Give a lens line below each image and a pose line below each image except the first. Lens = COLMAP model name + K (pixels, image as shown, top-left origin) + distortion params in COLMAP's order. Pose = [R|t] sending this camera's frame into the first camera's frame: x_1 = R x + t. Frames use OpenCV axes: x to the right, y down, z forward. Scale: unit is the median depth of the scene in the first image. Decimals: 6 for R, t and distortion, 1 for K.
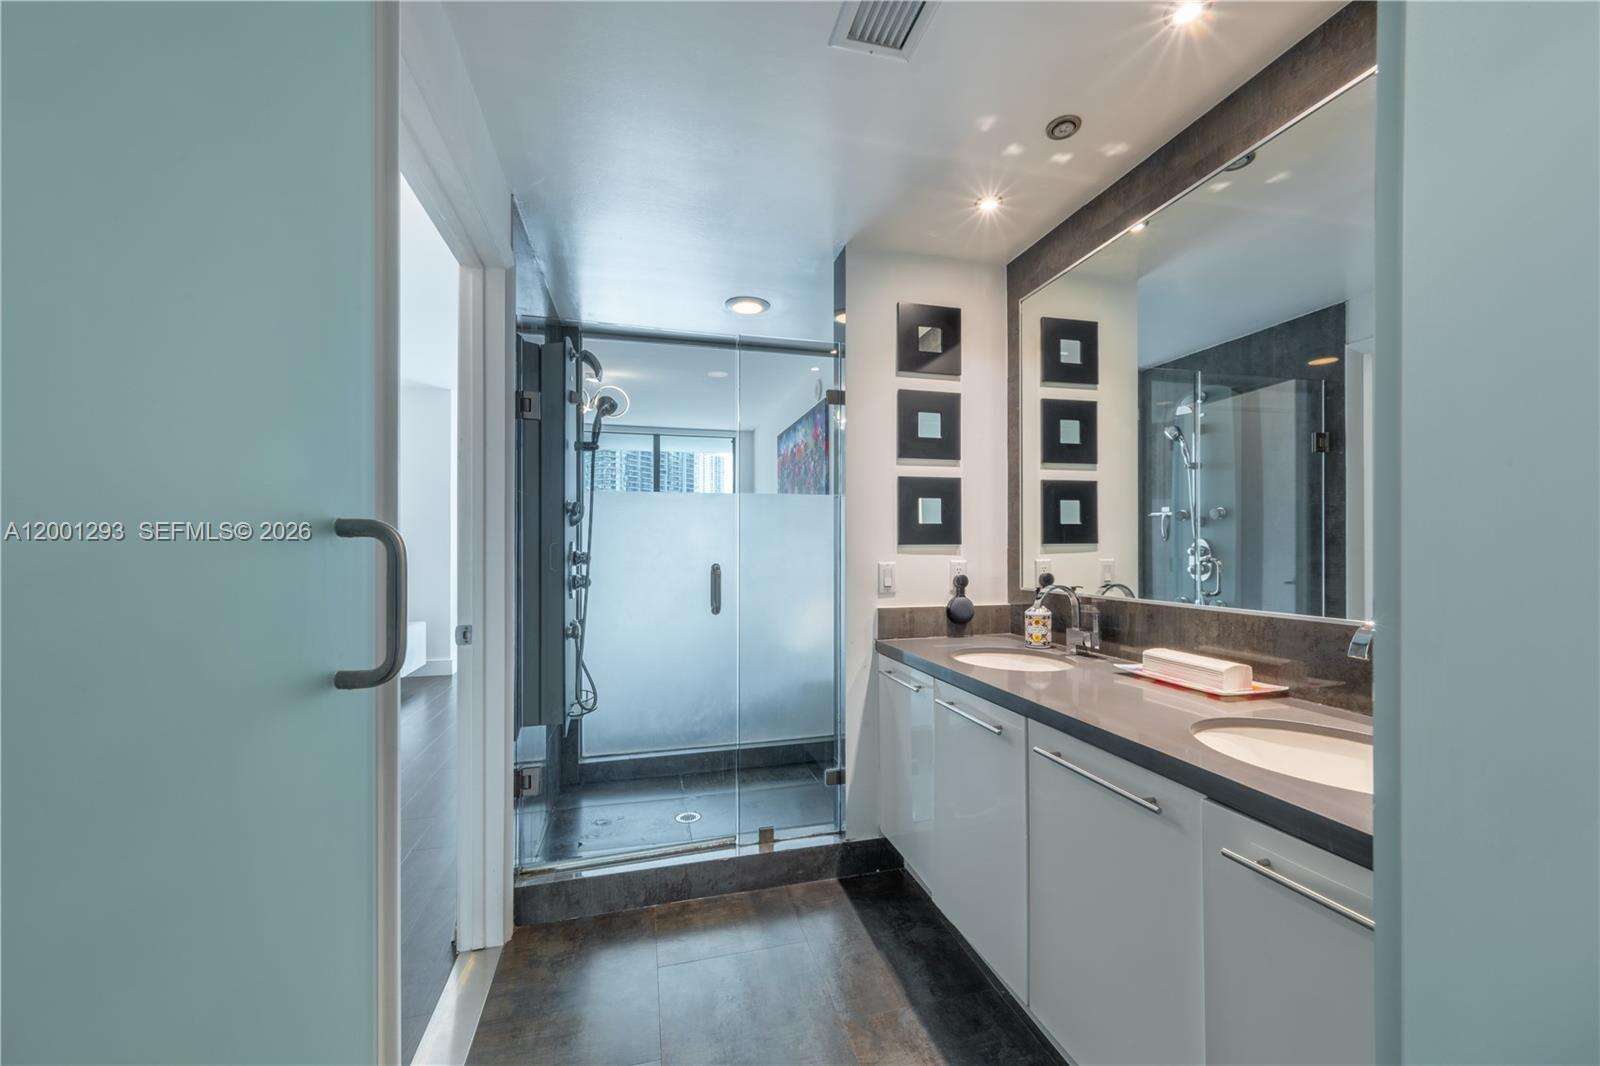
lens RADIAL K [[618.5, 0, 810.3], [0, 618.5, 551.0], [0, 0, 1]] dist [0.000089, 0.000023]
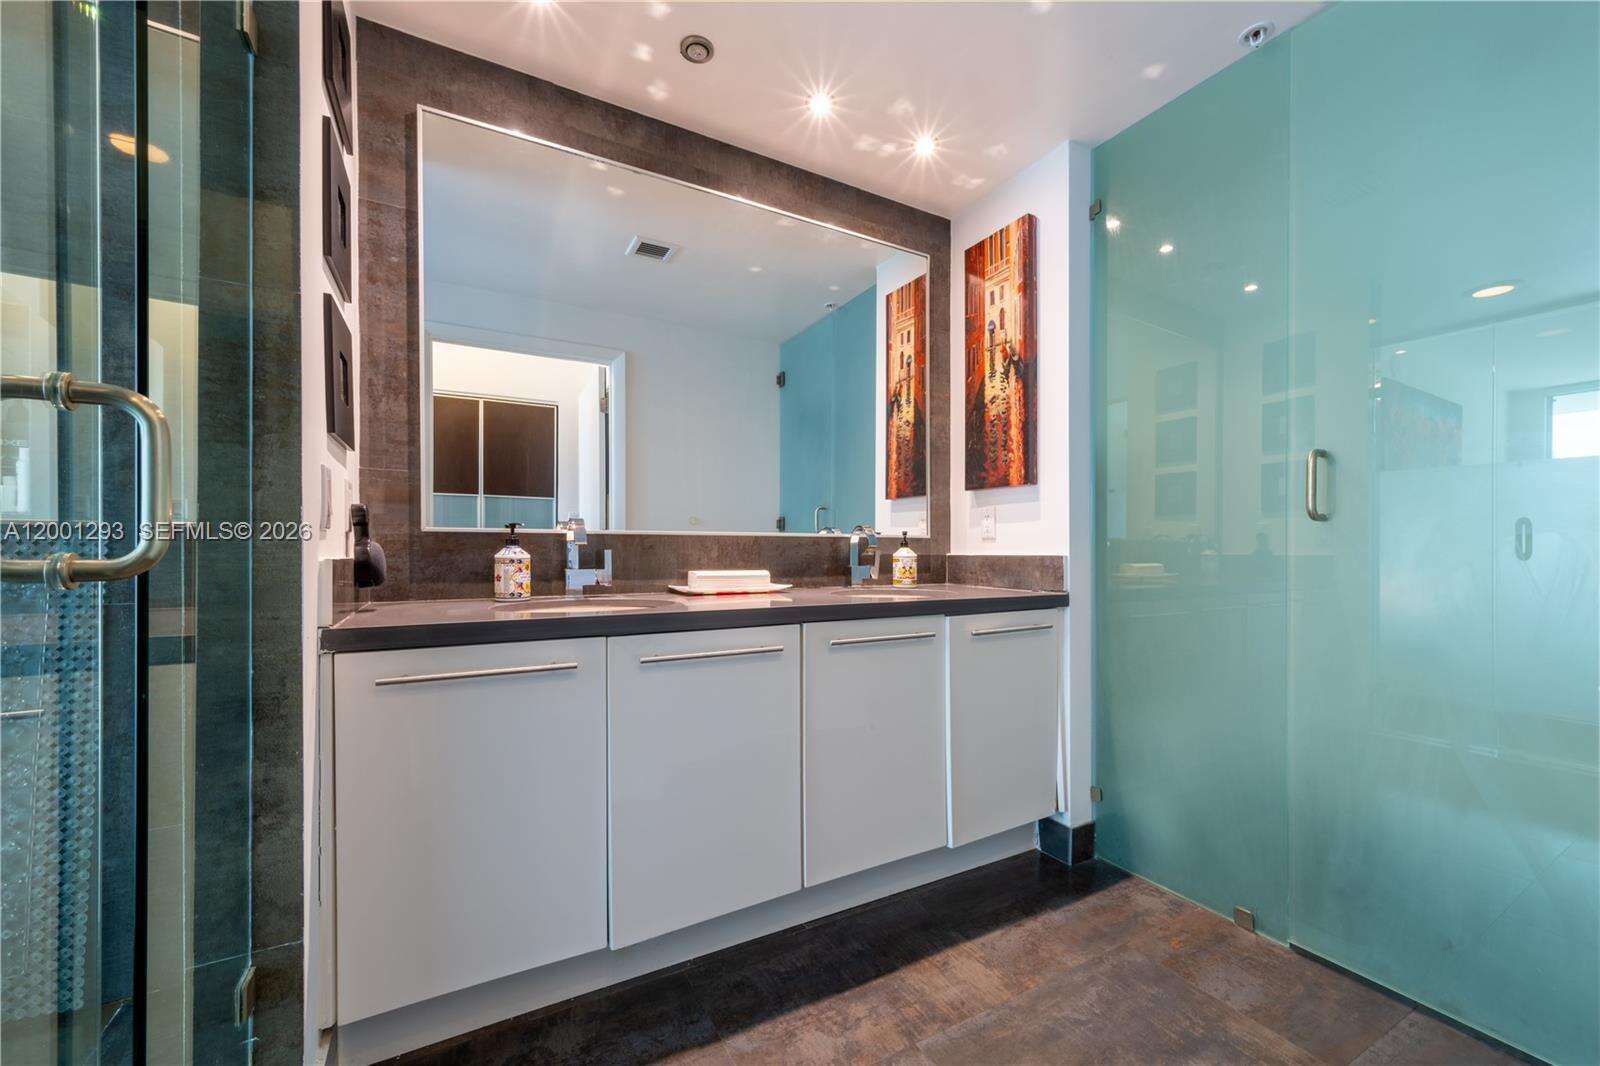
lens RADIAL K [[618.5, 0, 810.3], [0, 618.5, 551.0], [0, 0, 1]] dist [0.000089, 0.000023]
pose [[-0.220964, -0.000096, 0.975282, -0.600646], [-0.002051, 0.999998, -0.000367, 0.121081], [-0.975280, -0.002082, -0.220963, 1.040205]]
